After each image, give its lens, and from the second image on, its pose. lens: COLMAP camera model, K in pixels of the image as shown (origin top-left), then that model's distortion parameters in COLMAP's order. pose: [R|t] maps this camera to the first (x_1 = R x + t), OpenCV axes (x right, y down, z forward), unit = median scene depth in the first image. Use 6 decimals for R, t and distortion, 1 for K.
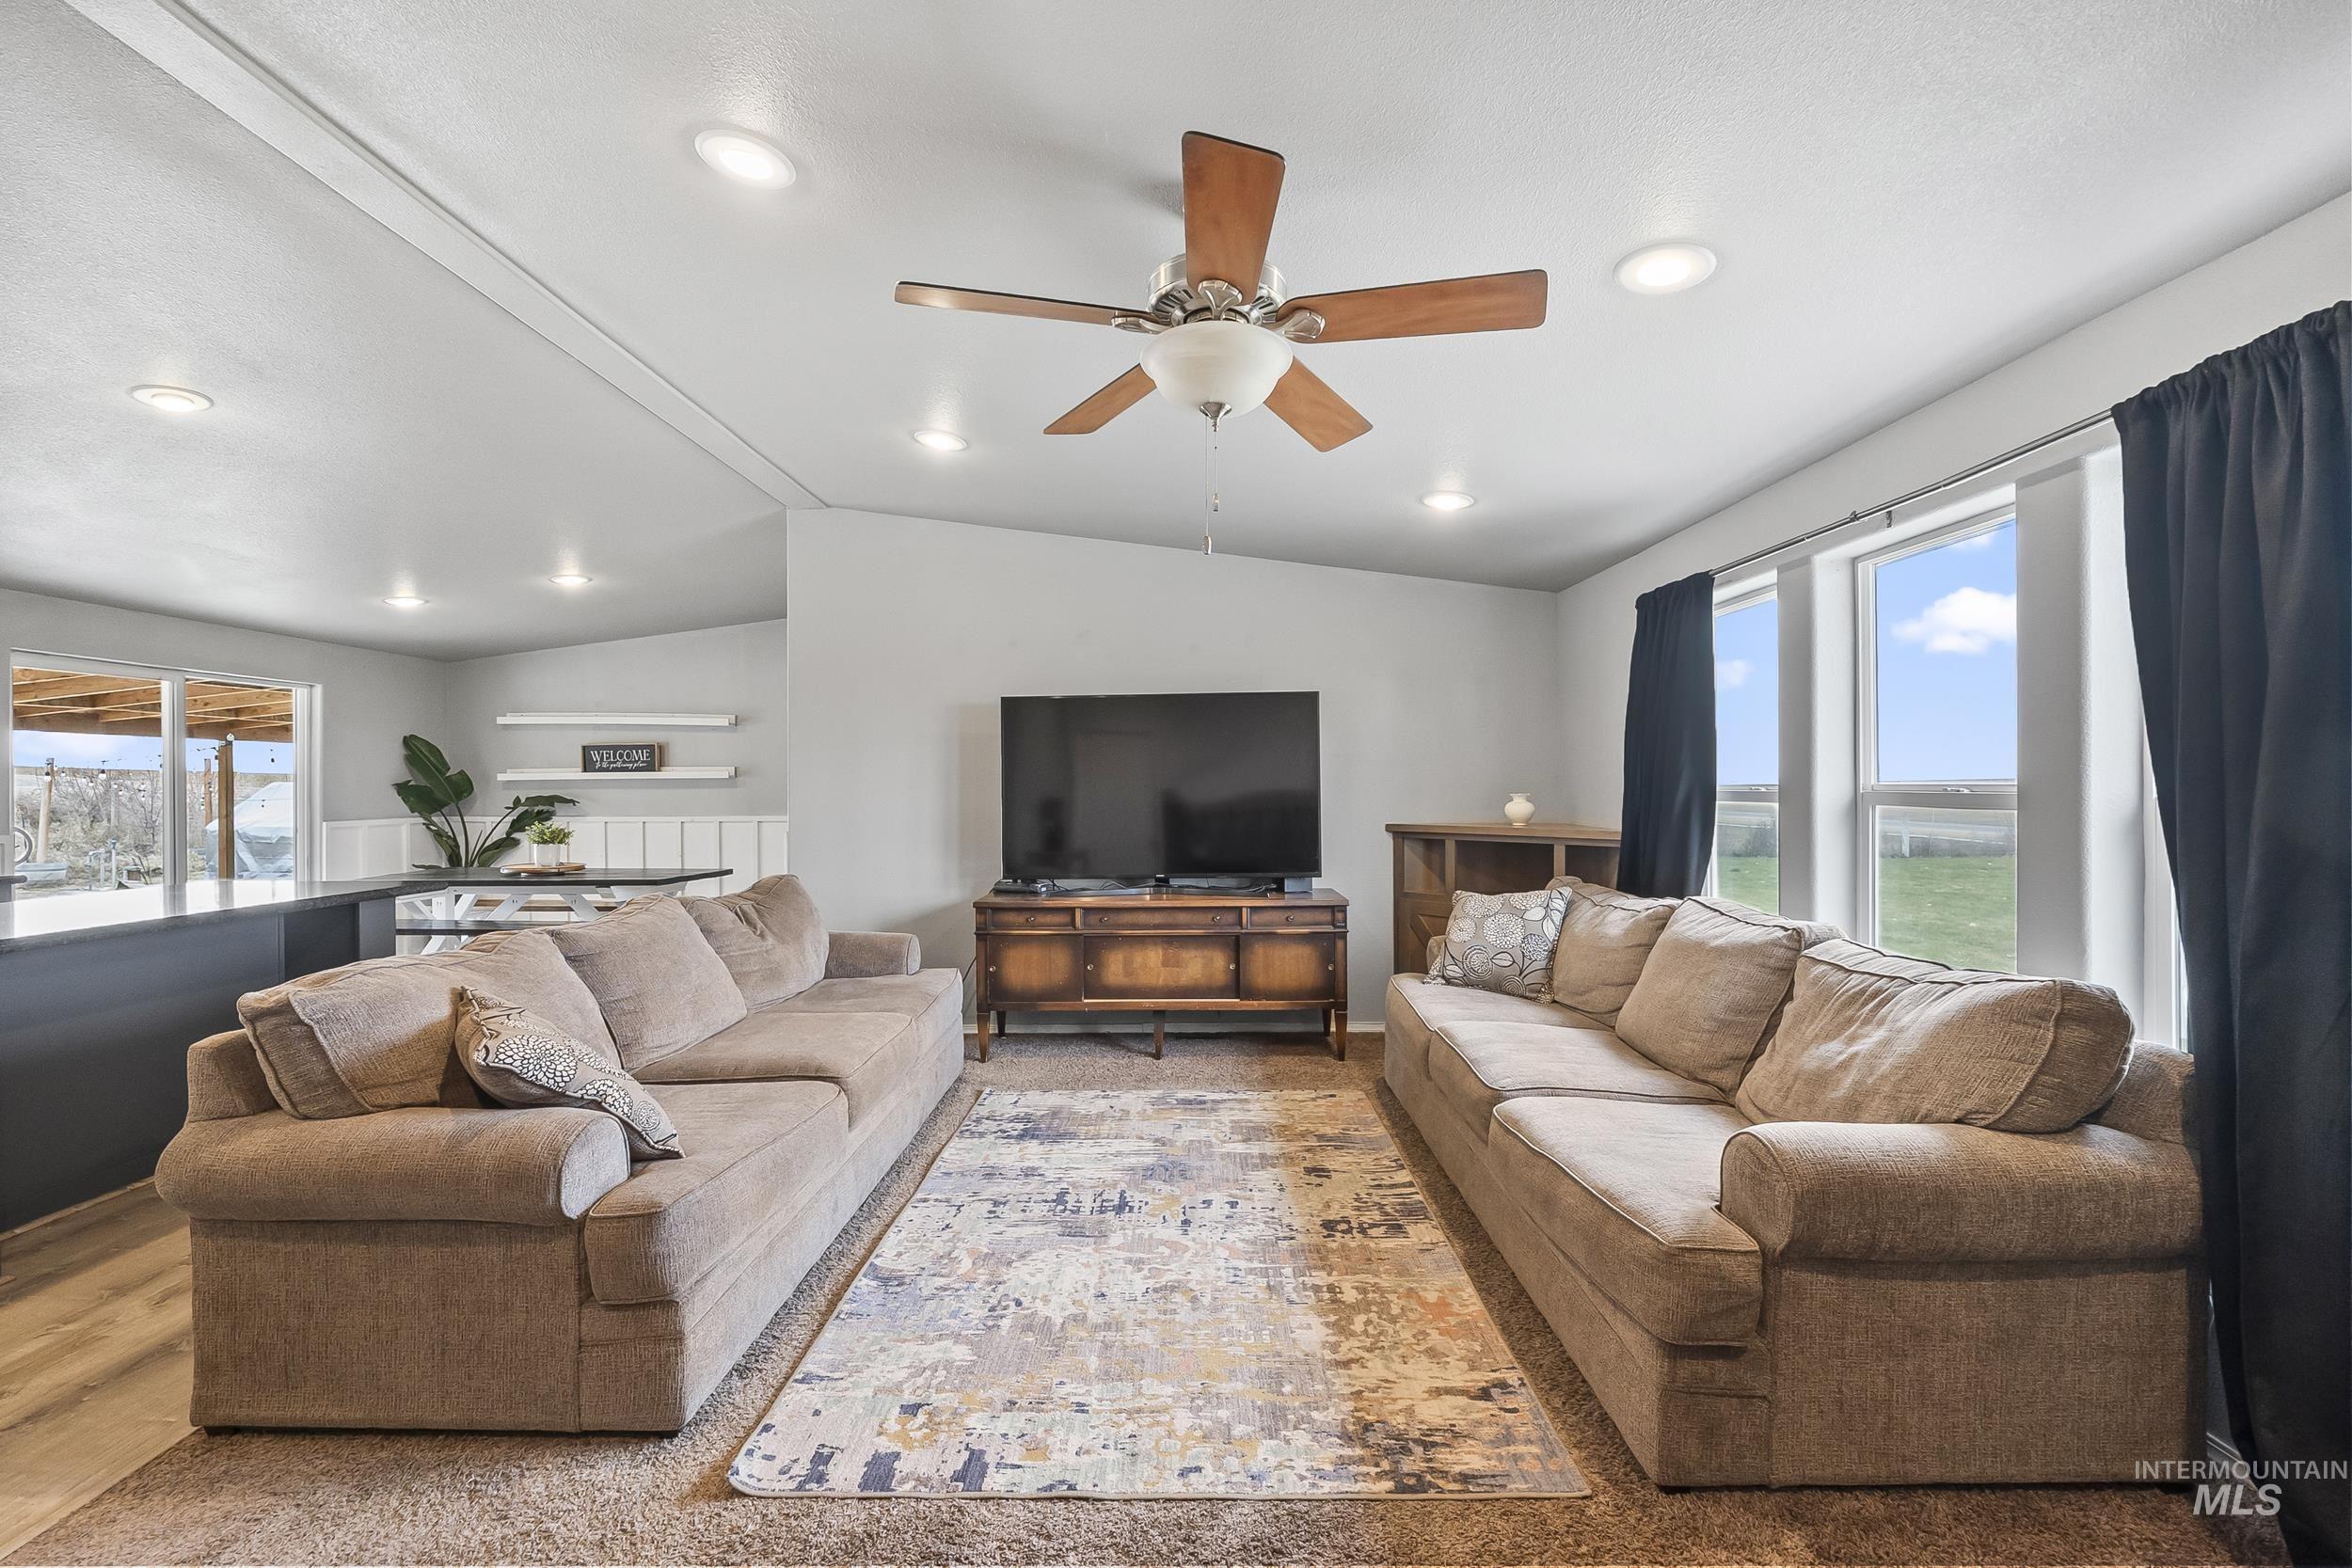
lens RADIAL K [[991.2, 0, 1176.0], [0, 991.2, 784.0], [0, 0, 1]] dist [-0.002706, -0.000660]
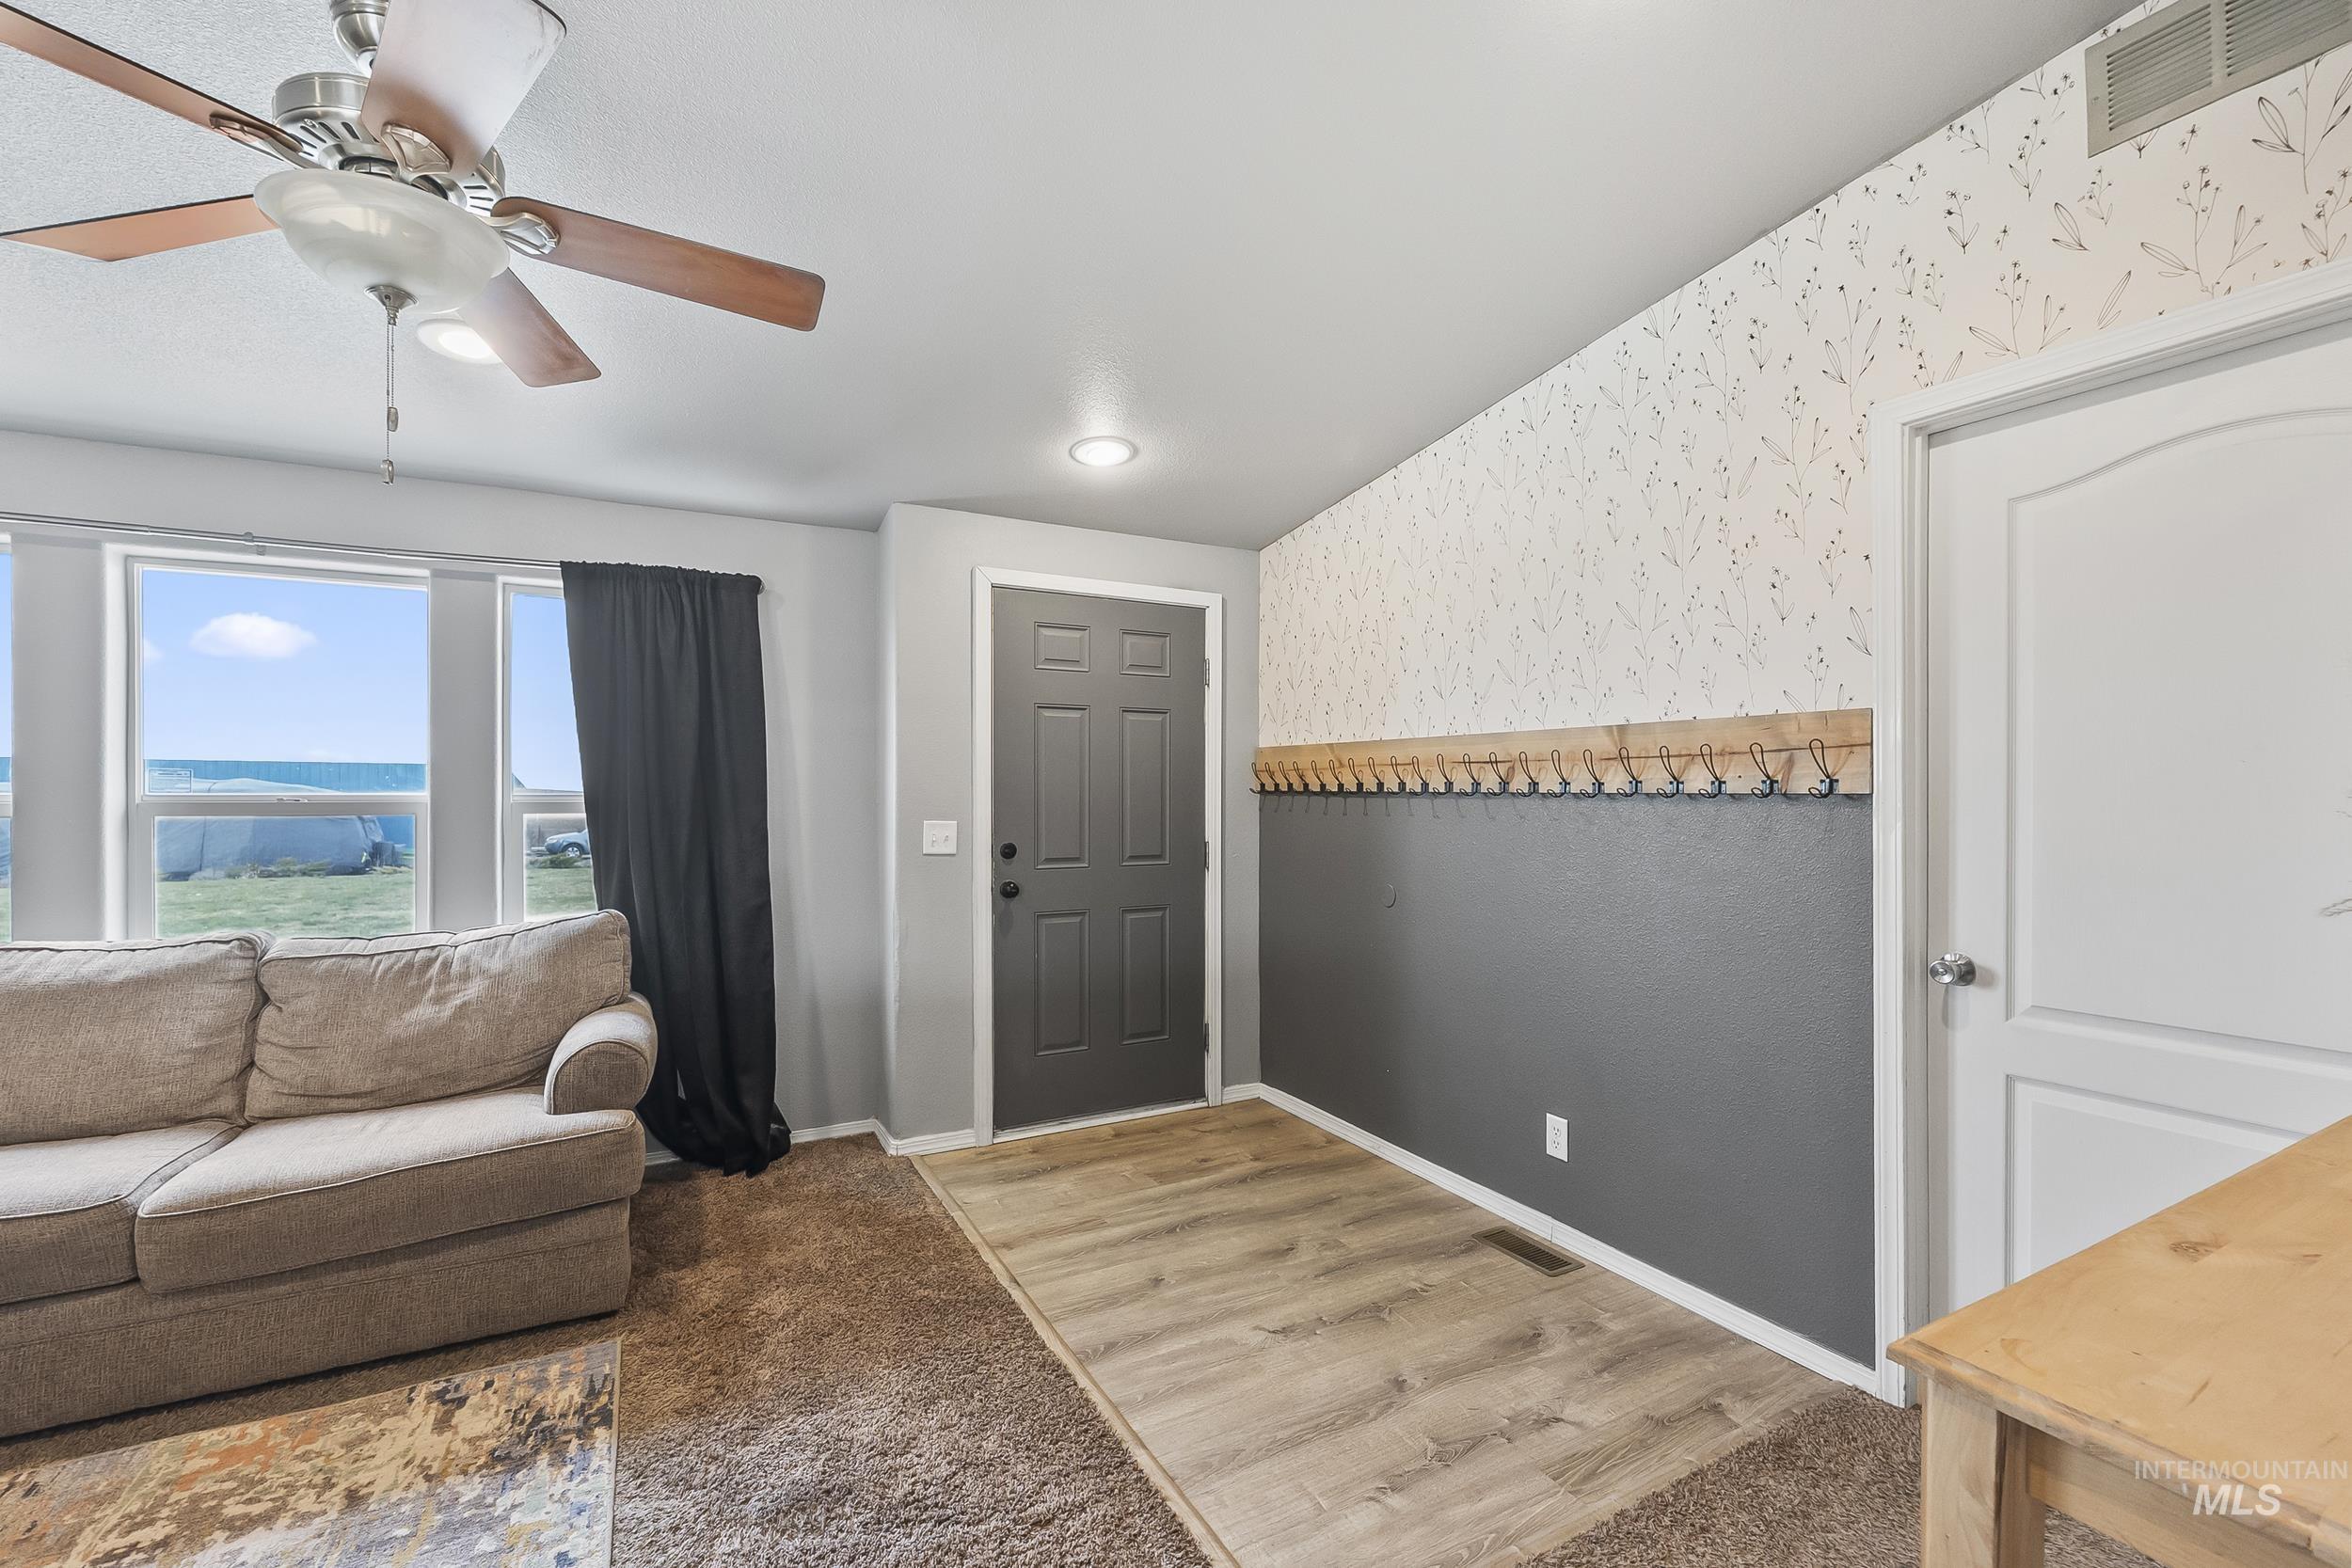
lens RADIAL K [[991.2, 0, 1176.0], [0, 991.2, 784.0], [0, 0, 1]] dist [-0.002706, -0.000660]
pose [[-0.470130, 0.011366, 0.882524, -0.991796], [0.005912, 0.999935, -0.009729, 0.007206], [-0.882577, 0.000644, -0.470167, 0.890505]]
